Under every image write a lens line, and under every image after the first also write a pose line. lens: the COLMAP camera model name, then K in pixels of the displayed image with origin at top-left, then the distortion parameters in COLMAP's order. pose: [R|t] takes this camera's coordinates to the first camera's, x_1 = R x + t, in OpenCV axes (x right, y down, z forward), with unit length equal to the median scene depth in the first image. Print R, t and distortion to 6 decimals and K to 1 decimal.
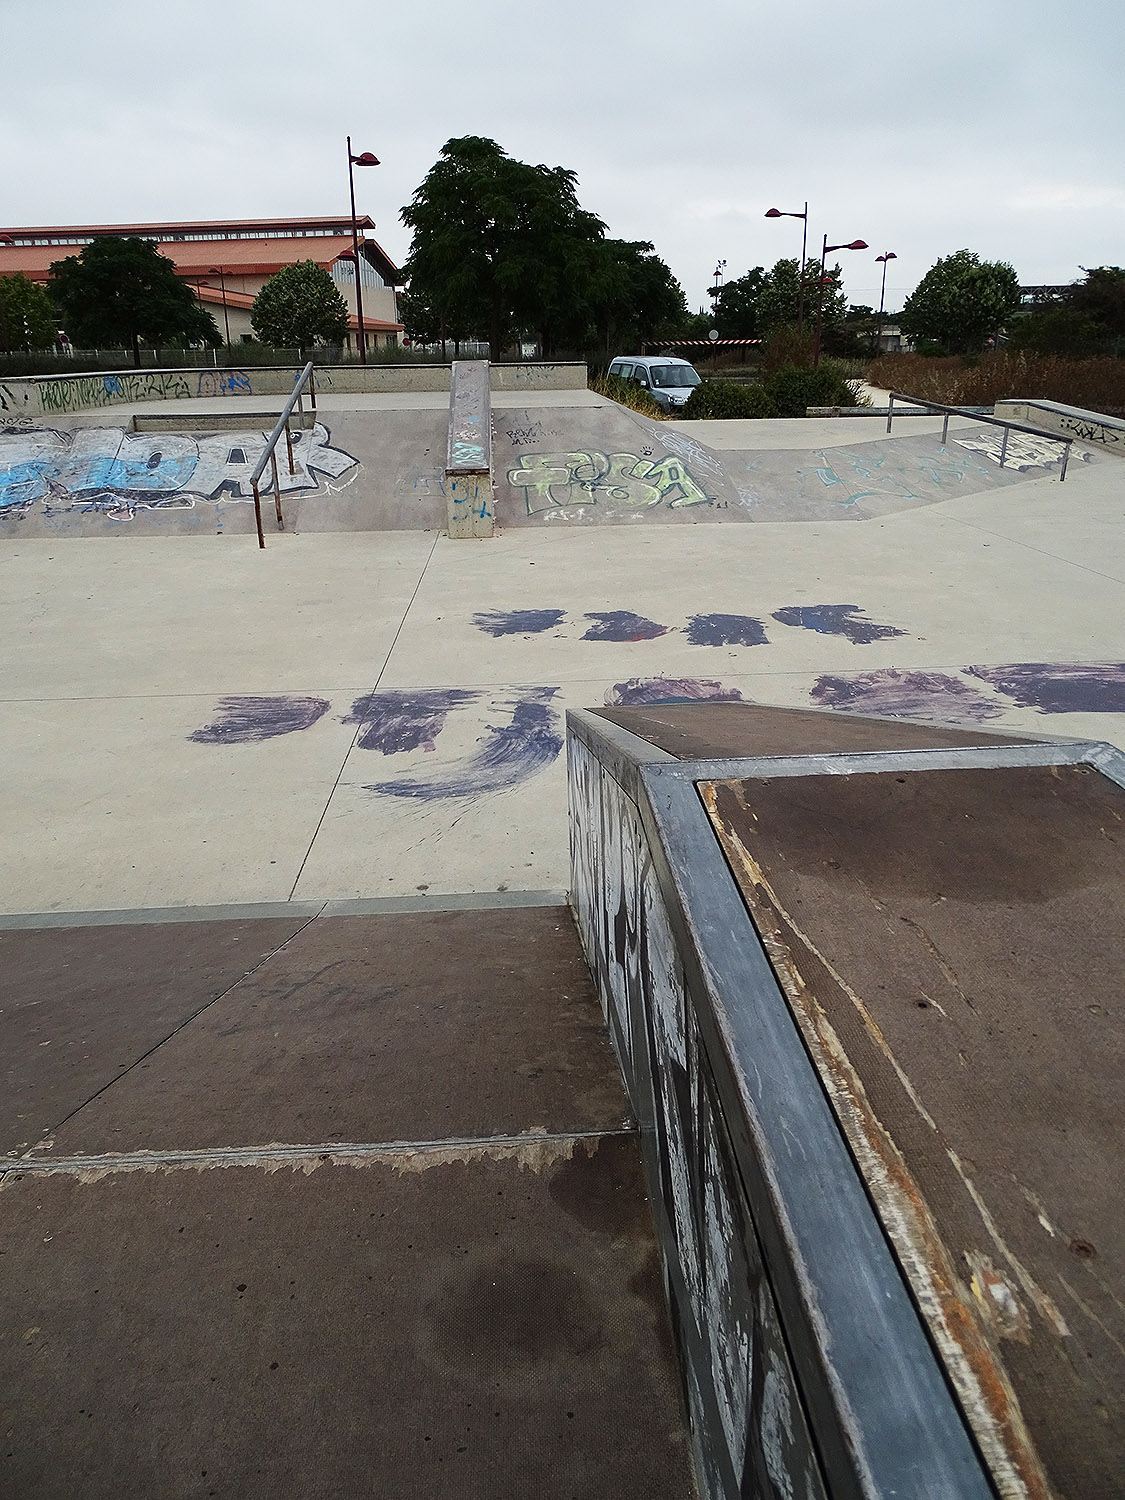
lens RADIAL K [[1063.1, 0, 557.9], [0, 1063.1, 753.9], [0, 0, 1]] dist [-0.000627, 0.003287]
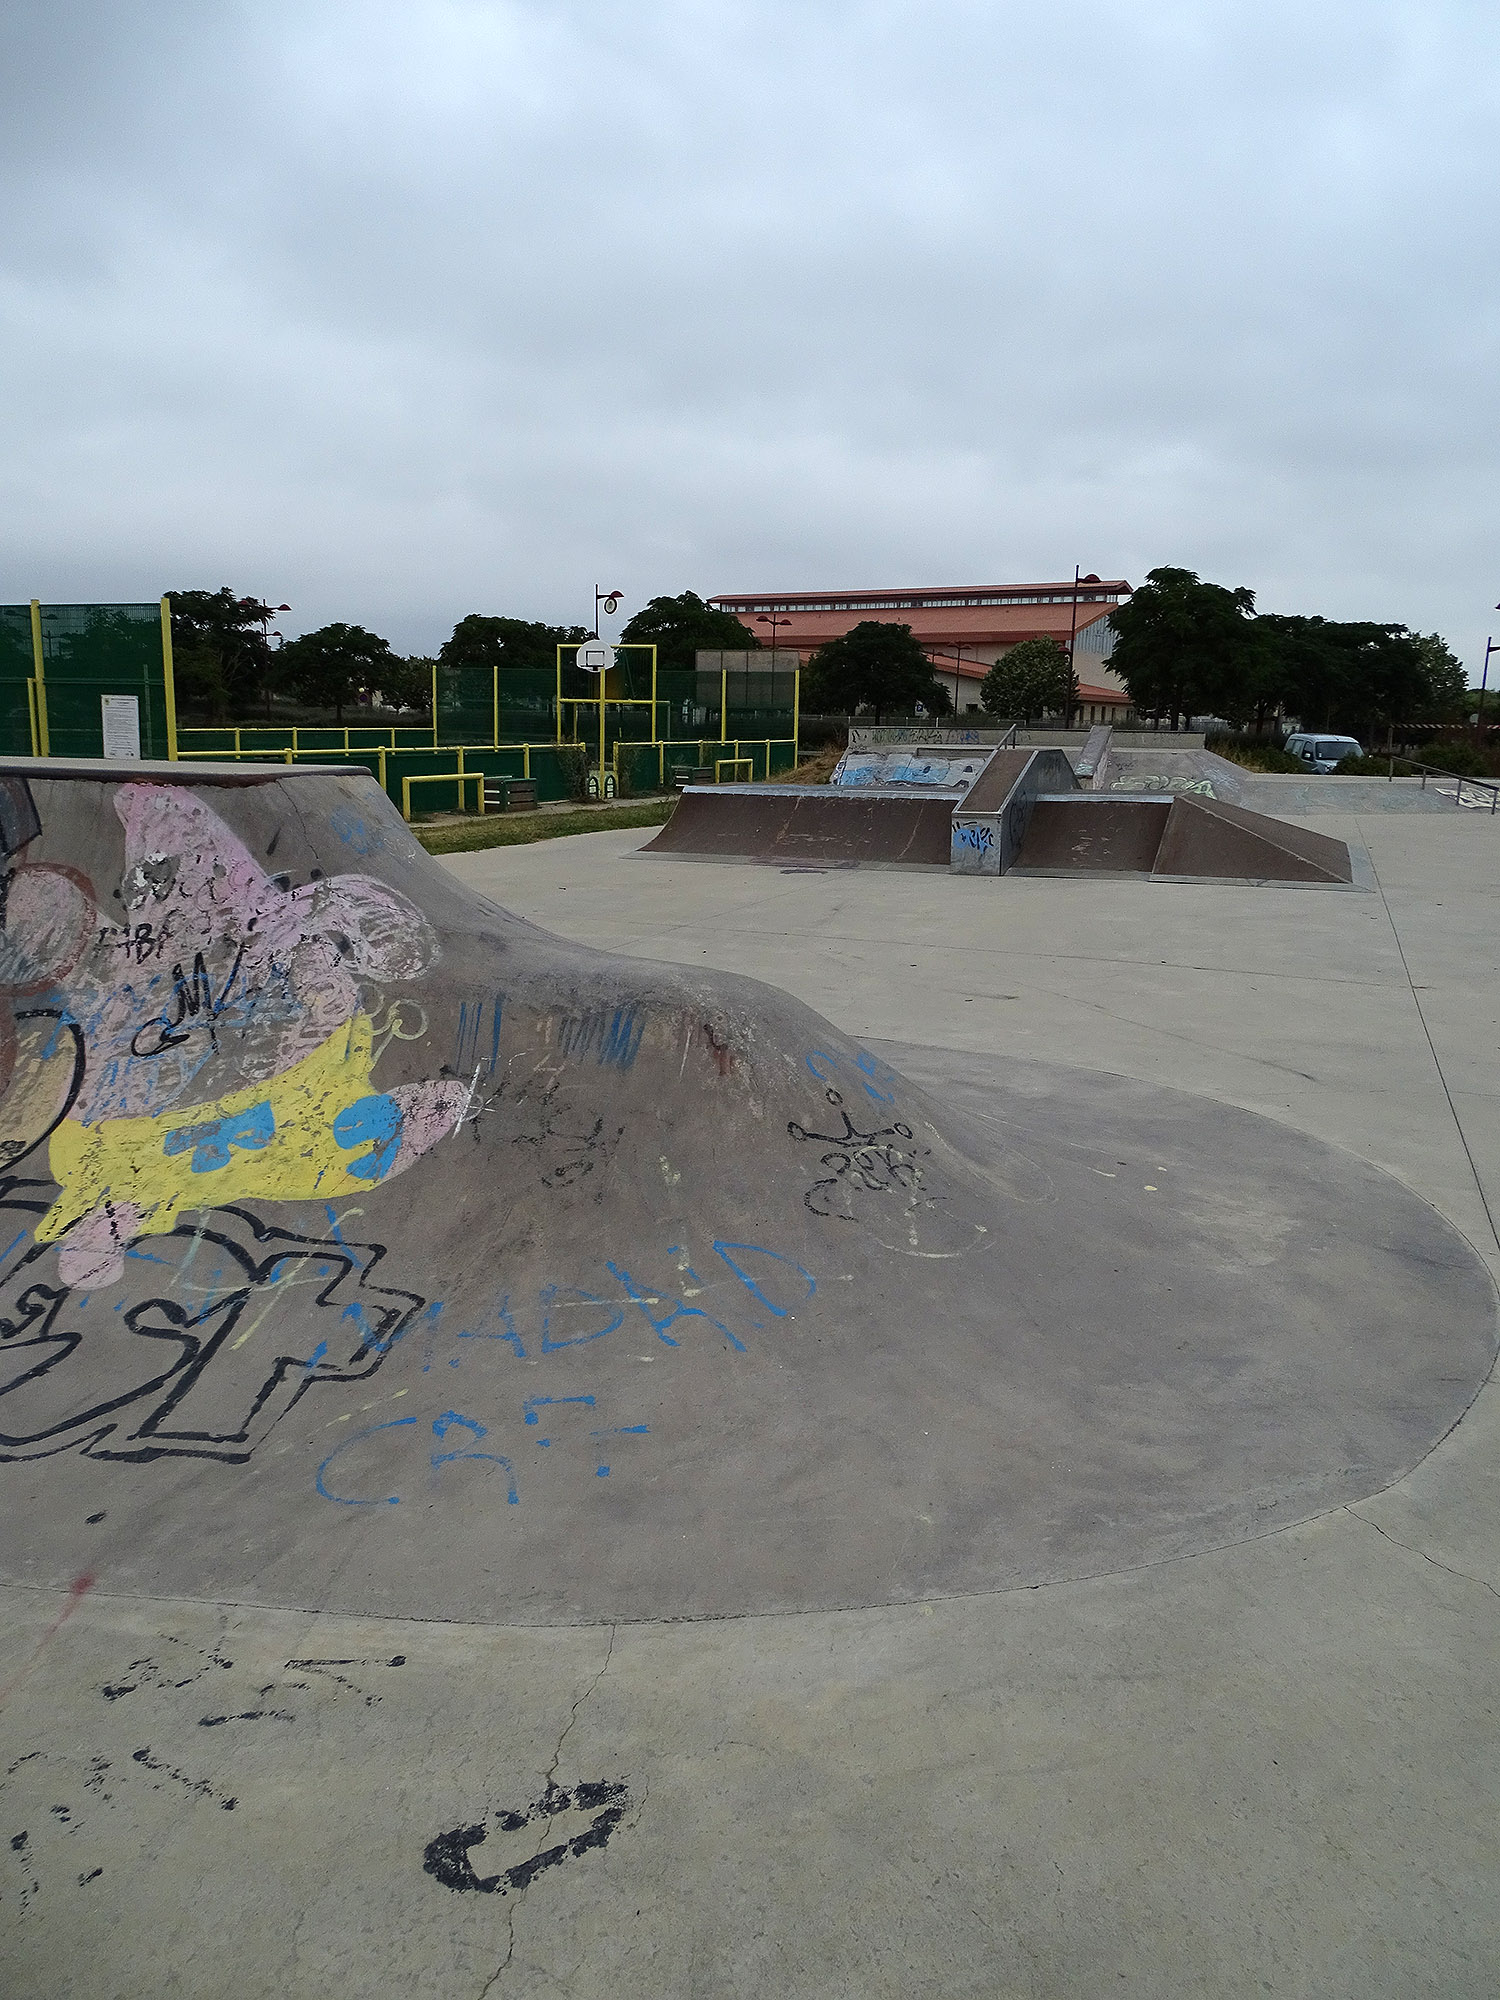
lens RADIAL K [[1417.5, 0, 743.8], [0, 1417.5, 1005.2], [0, 0, 1]] dist [-0.000627, 0.003287]
pose [[0.912761, 0.110319, -0.393316, 0.253007], [-0.174114, 0.976068, -0.130290, 0.359790], [0.369530, 0.187405, 0.910125, -0.930695]]
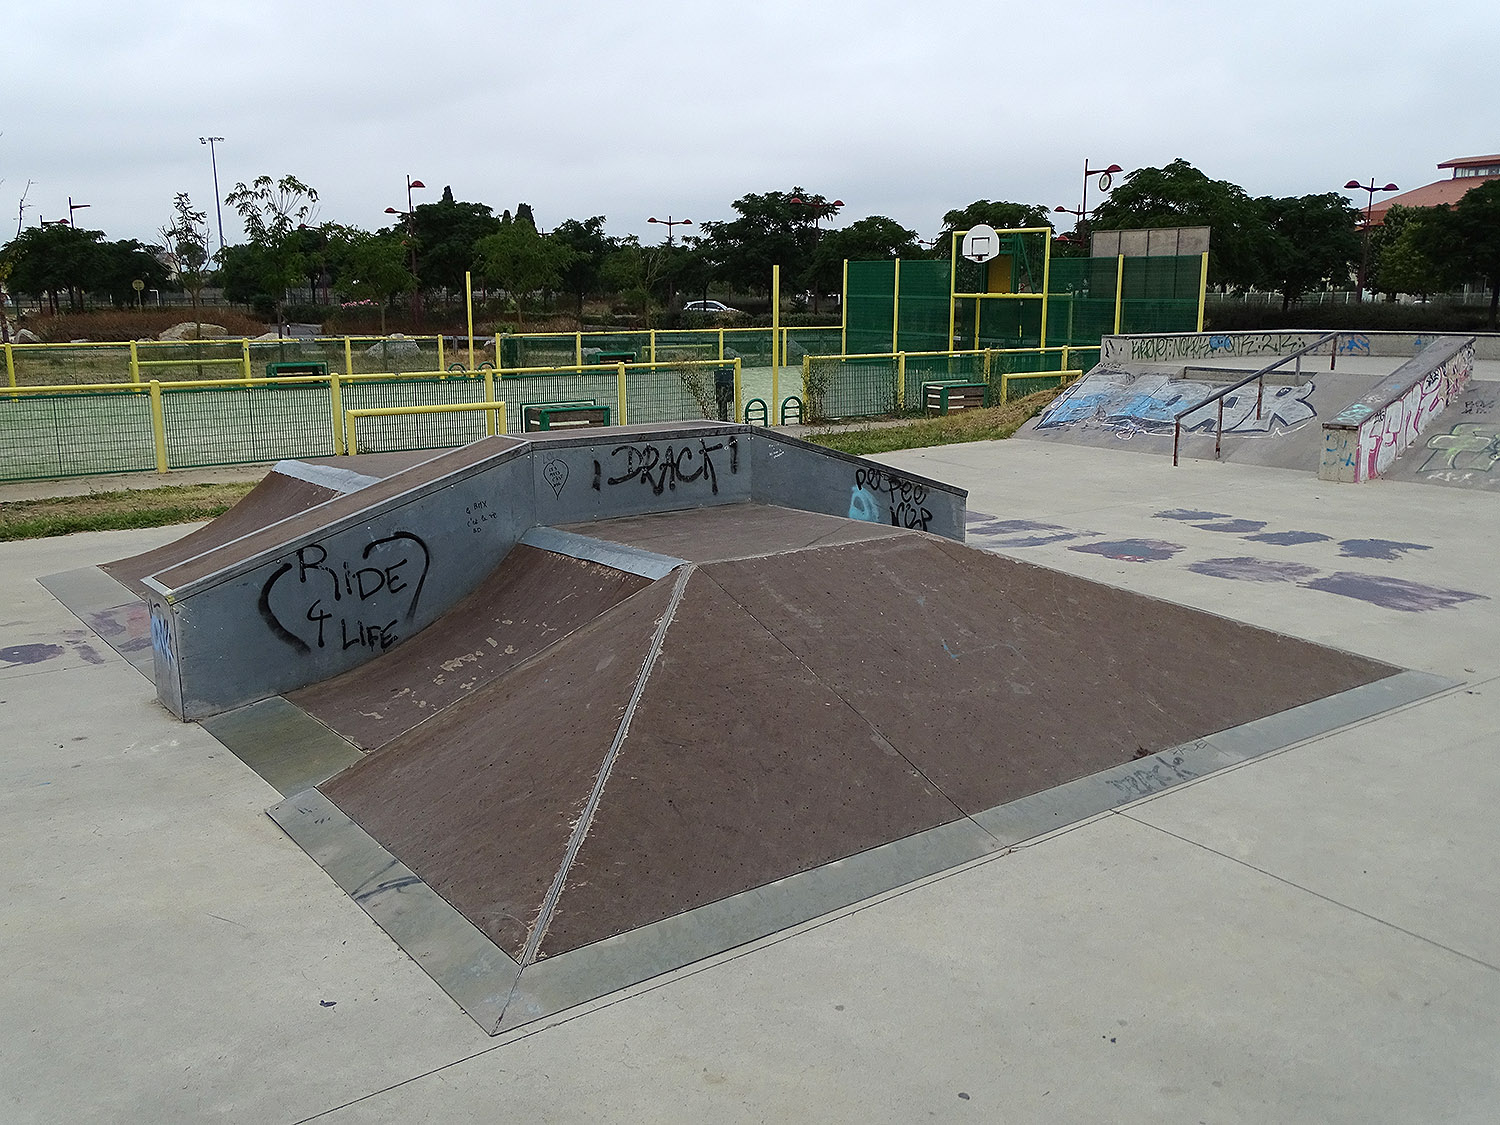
lens RADIAL K [[1311.9, 0, 750.0], [0, 1311.9, 562.5], [0, 0, 1]] dist [0.010882, 0.005074]
pose [[0.570997, 0.179085, -0.801181, 0.439290], [-0.301101, 0.953591, -0.001441, 0.049364], [0.763741, 0.242059, 0.598420, -0.213039]]
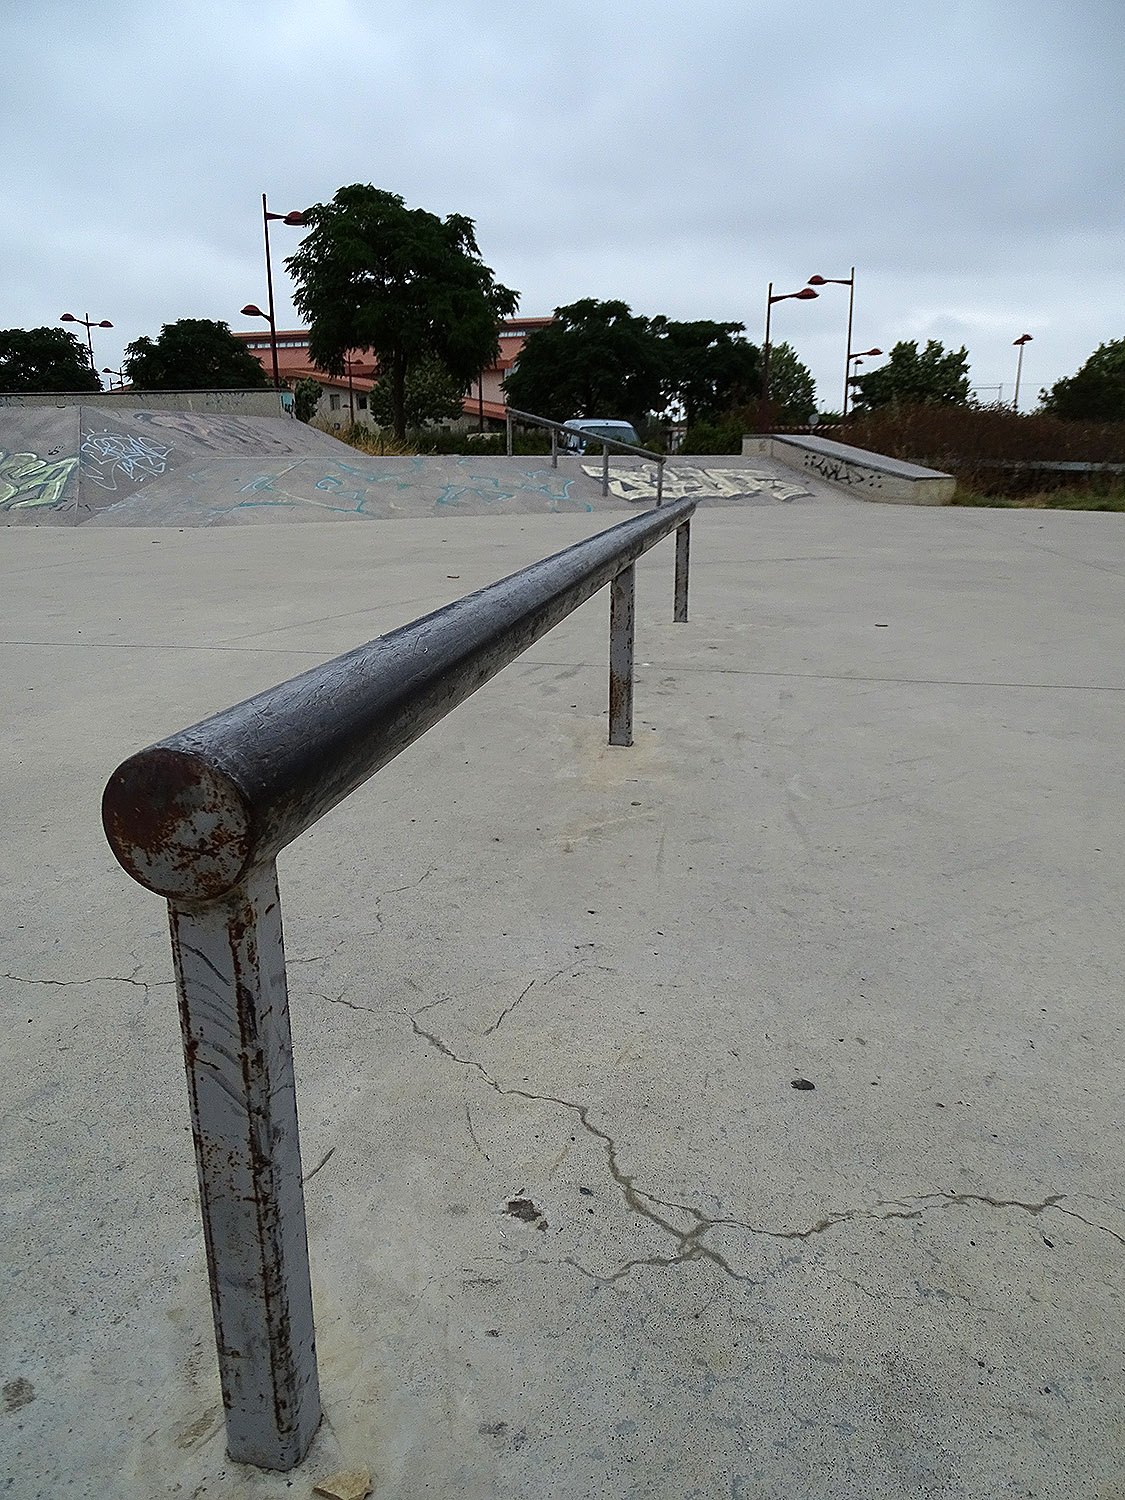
lens RADIAL K [[1067.7, 0, 558.5], [0, 1067.7, 777.2], [0, 0, 1]] dist [-0.002104, -0.002973]
pose [[0.976532, 0.073518, -0.202437, 0.449184], [-0.087541, 0.994279, -0.061202, -0.007960], [0.196779, 0.077487, 0.977381, 0.186812]]
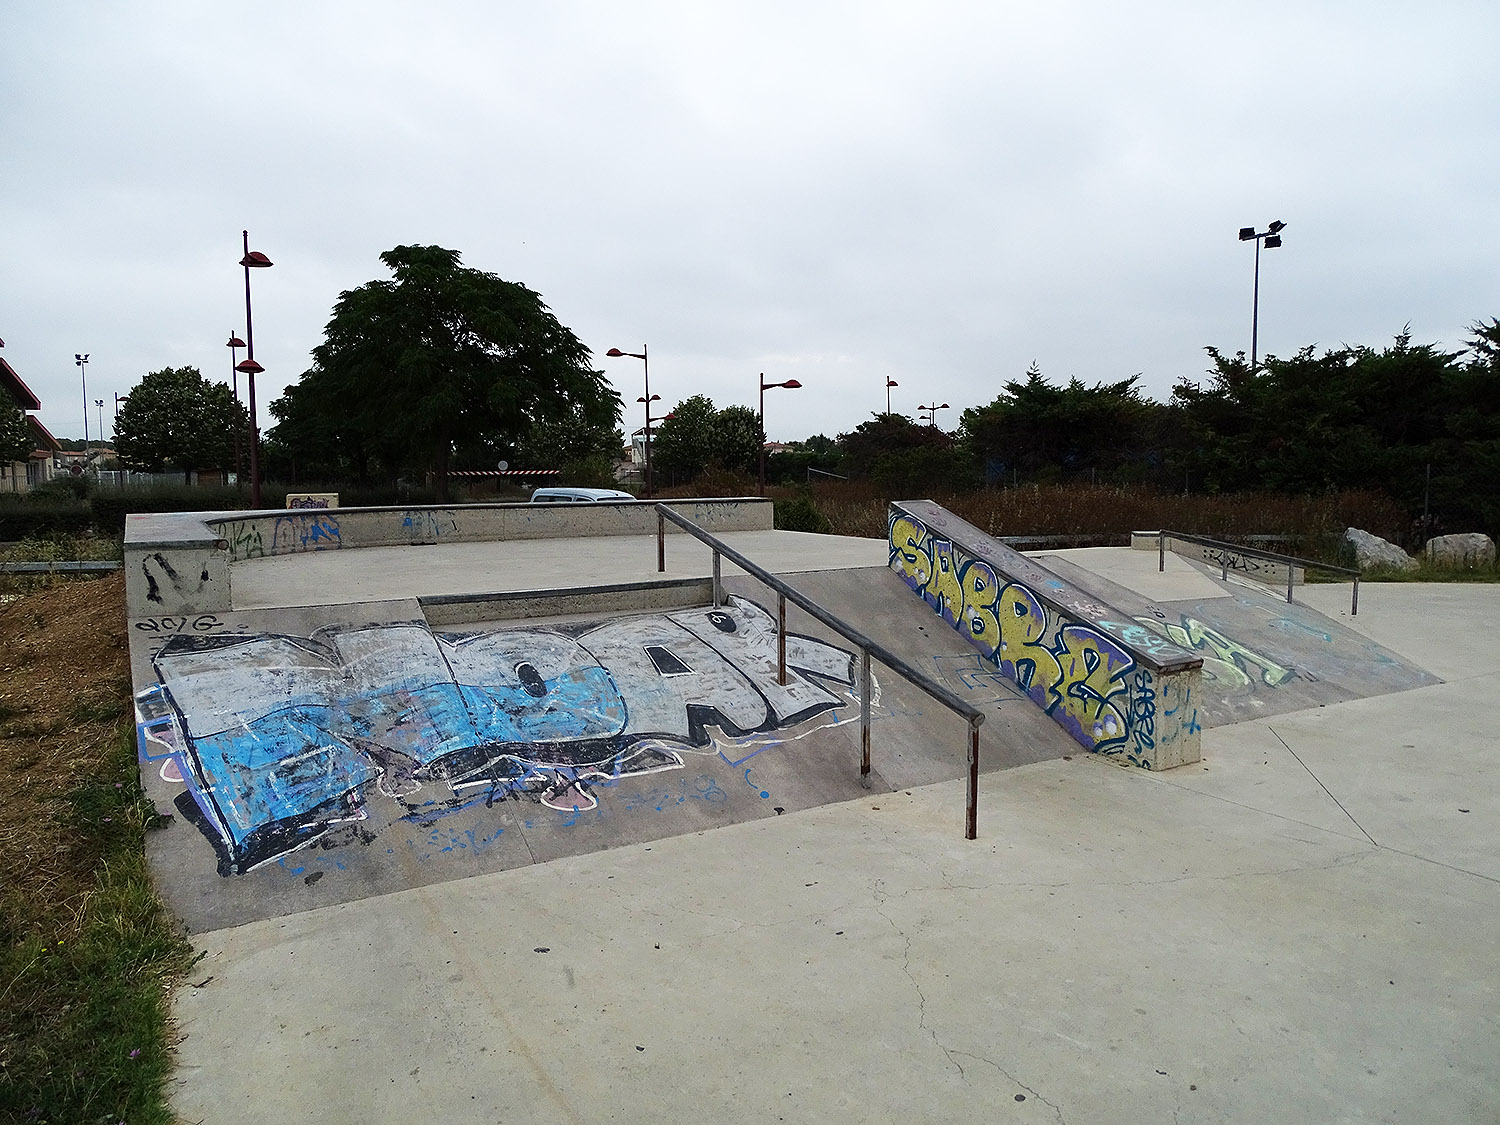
lens RADIAL K [[1067.7, 0, 757.6], [0, 1067.7, 562.4], [0, 0, 1]] dist [-0.002104, -0.002973]
pose [[0.880456, -0.034595, 0.472865, -0.358194], [0.166185, 0.956582, -0.239445, -0.124189], [-0.444050, 0.289404, 0.847977, 0.317628]]
